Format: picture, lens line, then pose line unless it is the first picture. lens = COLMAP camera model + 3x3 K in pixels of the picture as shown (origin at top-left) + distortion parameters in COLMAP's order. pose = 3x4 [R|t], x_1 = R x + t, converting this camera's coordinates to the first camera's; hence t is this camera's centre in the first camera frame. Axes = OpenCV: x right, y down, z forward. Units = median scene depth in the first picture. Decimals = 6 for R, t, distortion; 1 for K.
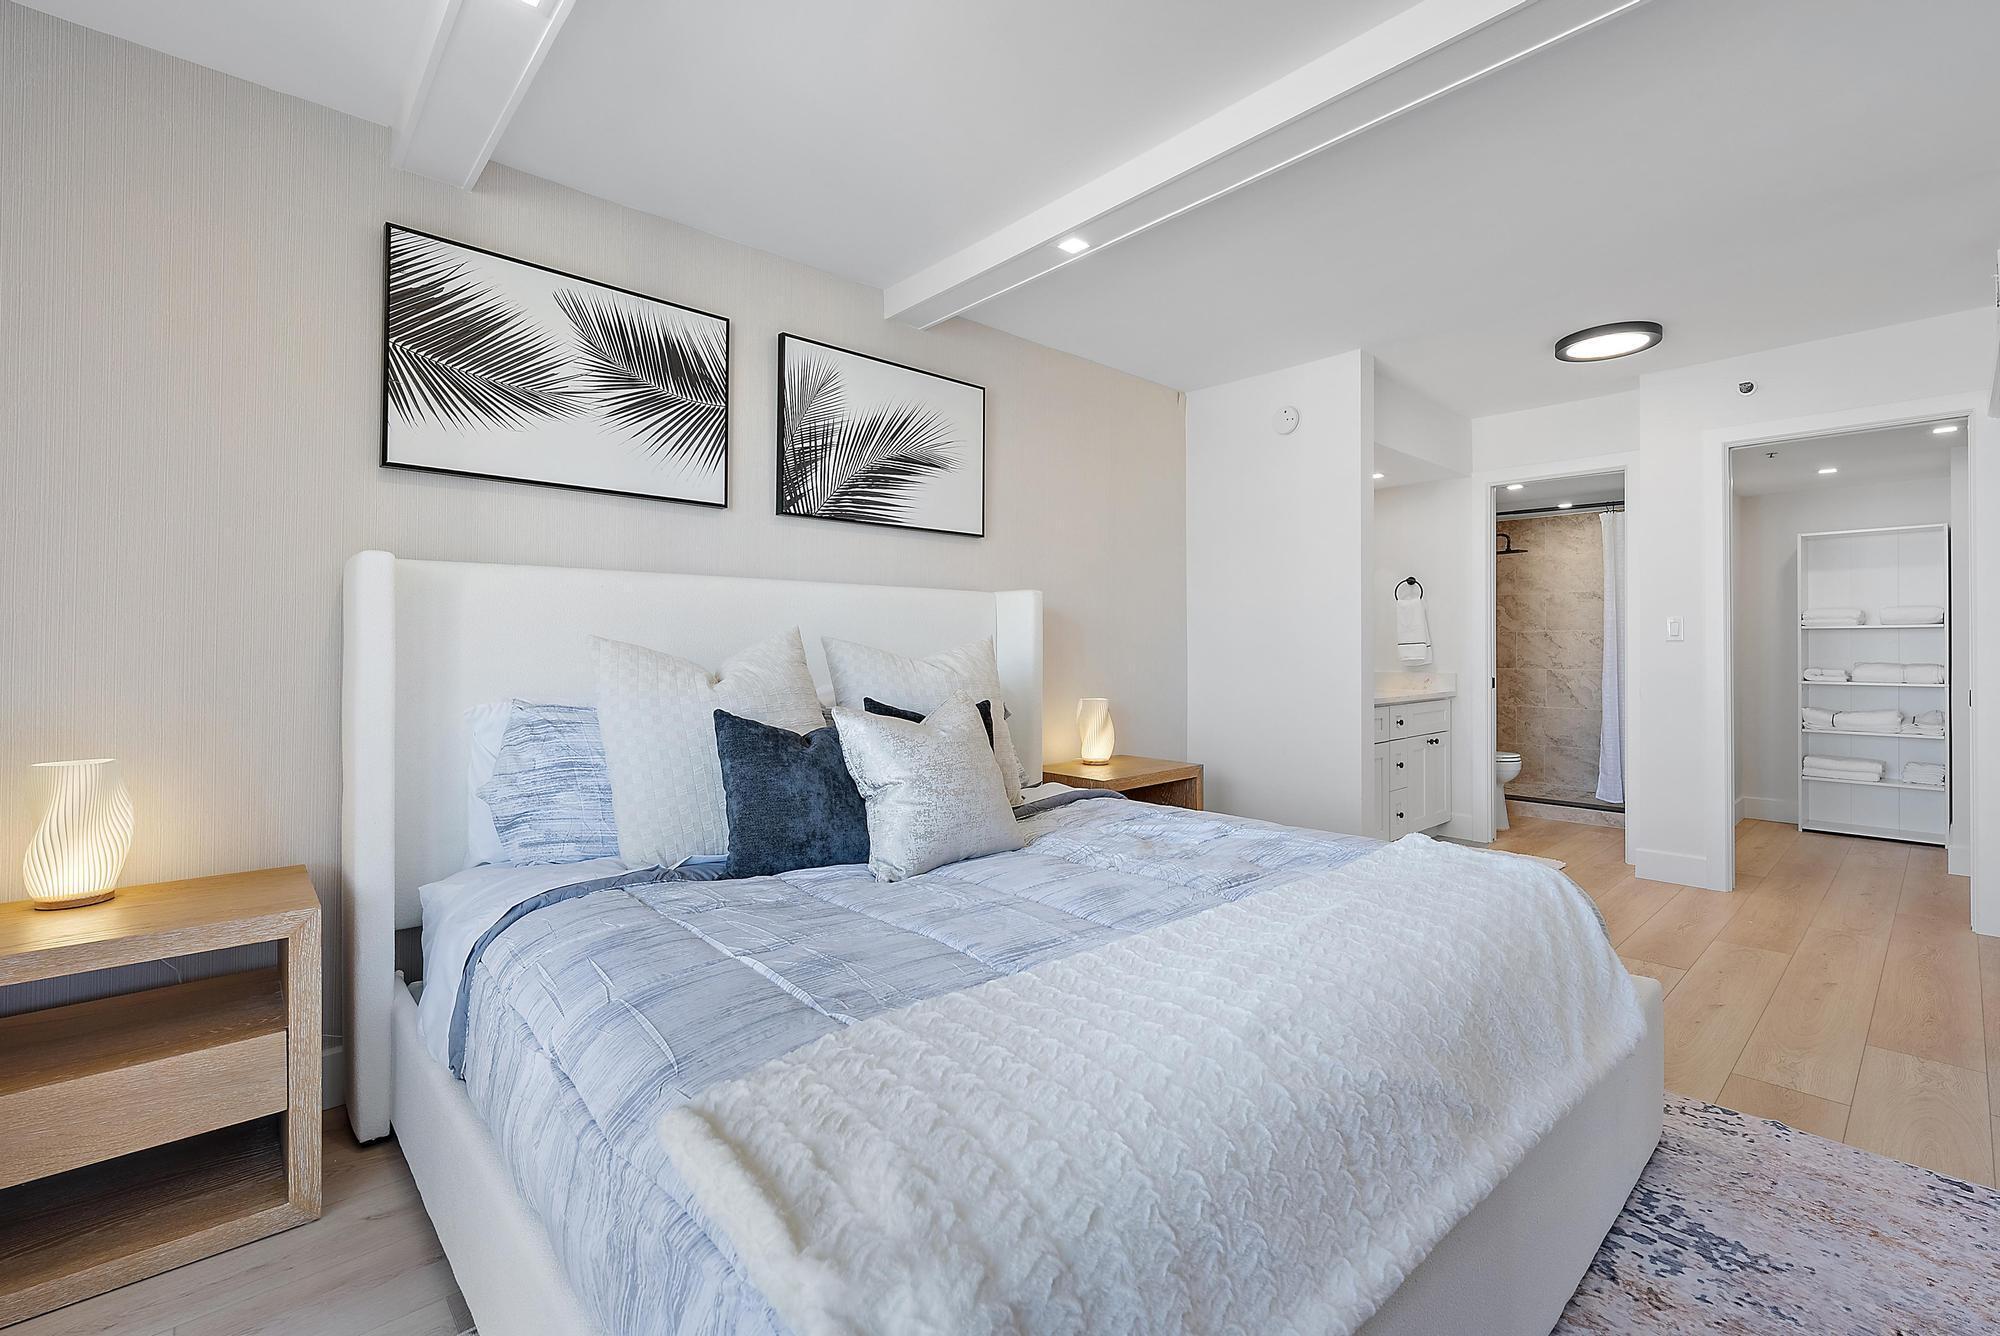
lens RADIAL K [[894.0, 0, 991.0], [0, 894.0, 643.1], [0, 0, 1]] dist [0.009461, 0.000184]
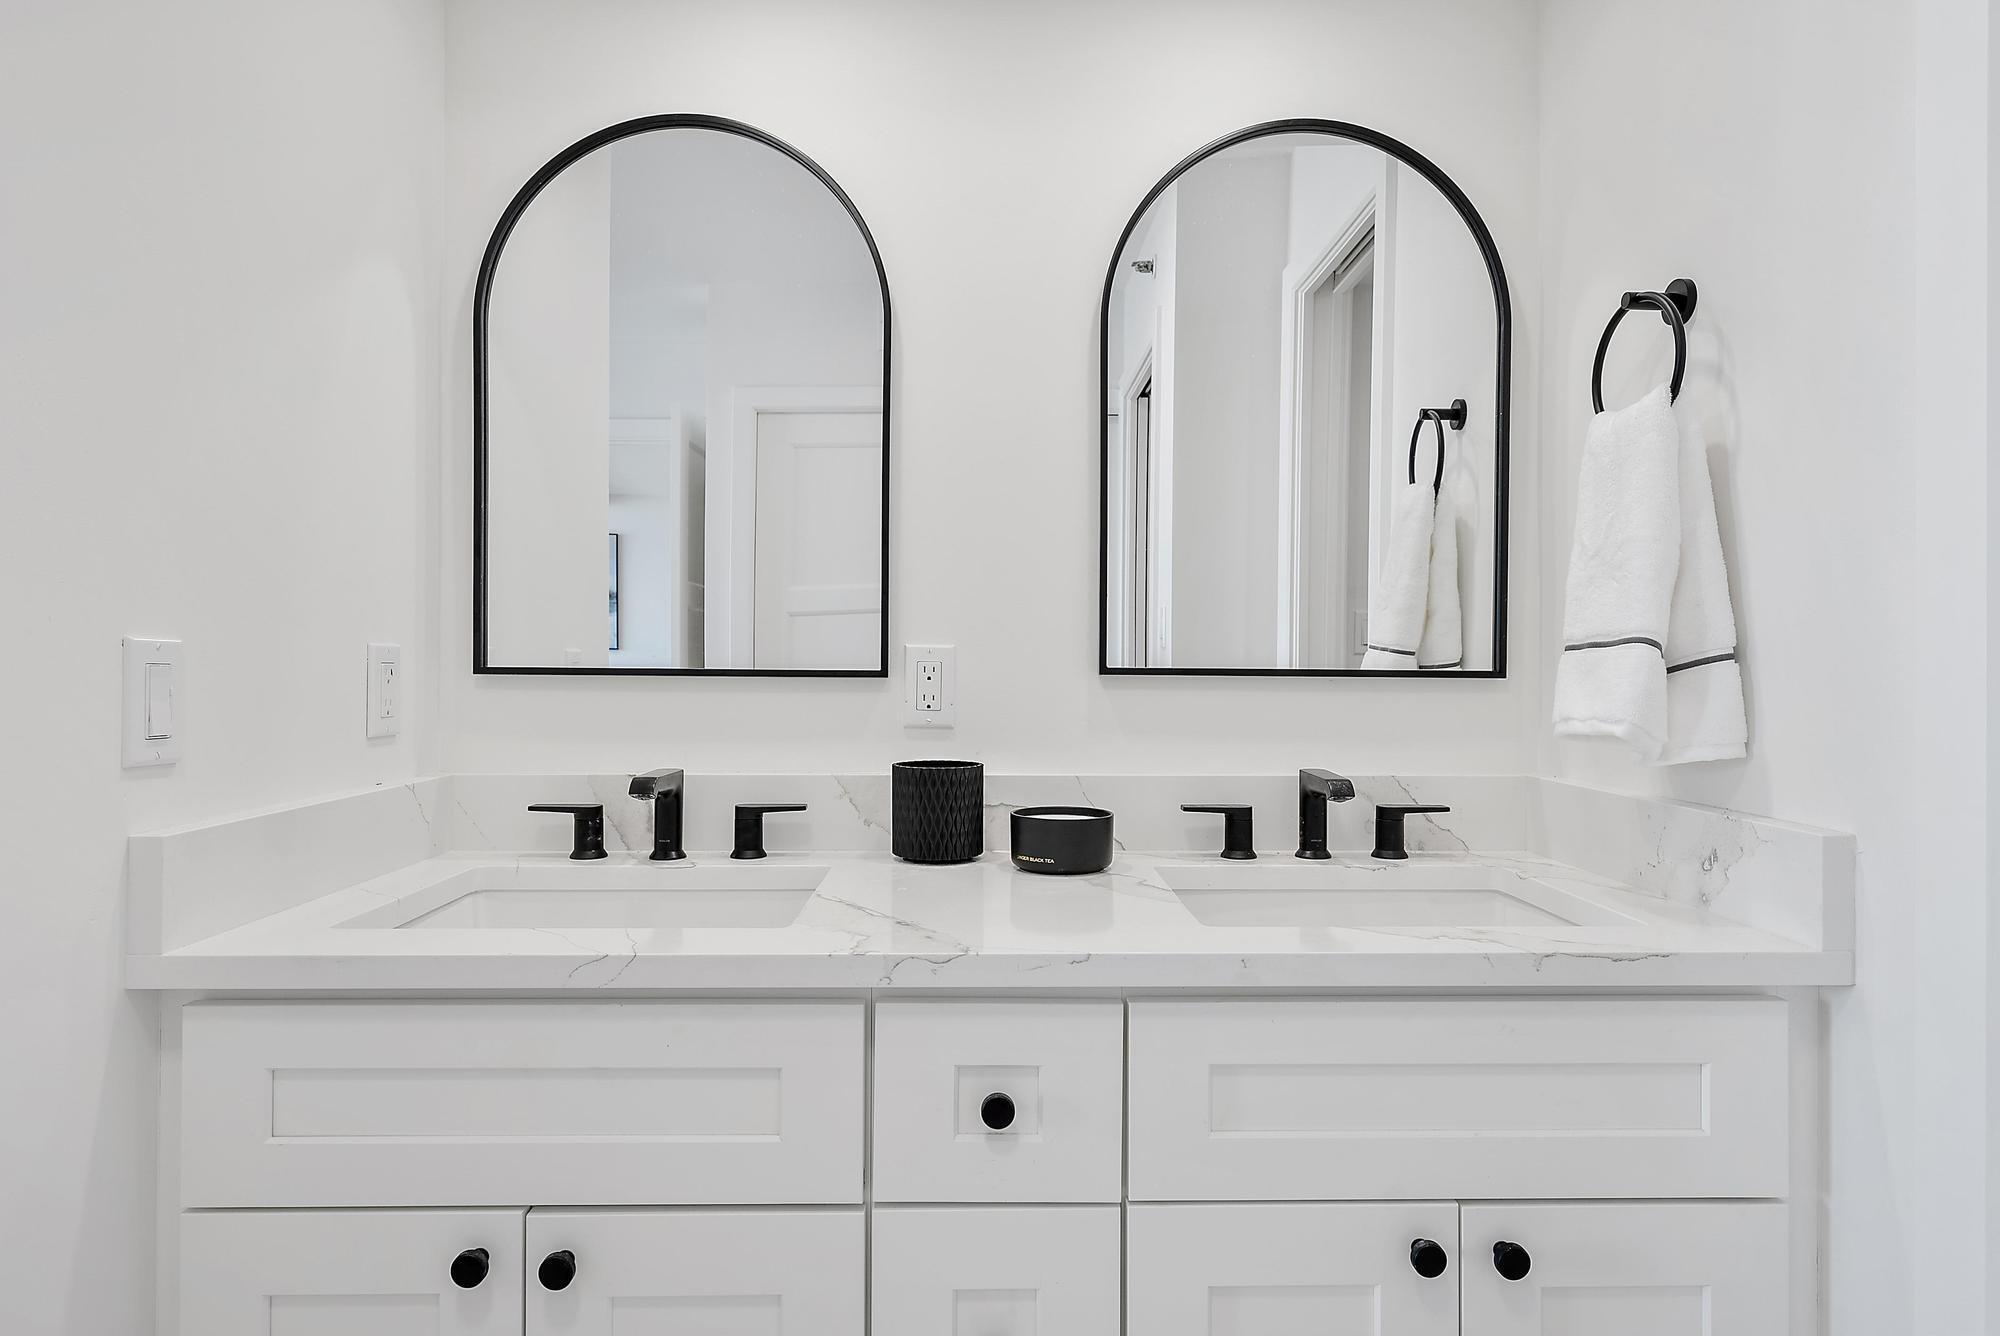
lens RADIAL K [[1198.5, 0, 1002.5], [0, 1198.5, 654.5], [0, 0, 1]] dist [-0.001106, -0.002812]
pose [[0.738605, -0.001334, -0.674137, 0.537130], [-0.000373, 0.999997, -0.002388, 0.002541], [0.674138, 0.002015, 0.738603, 0.733444]]
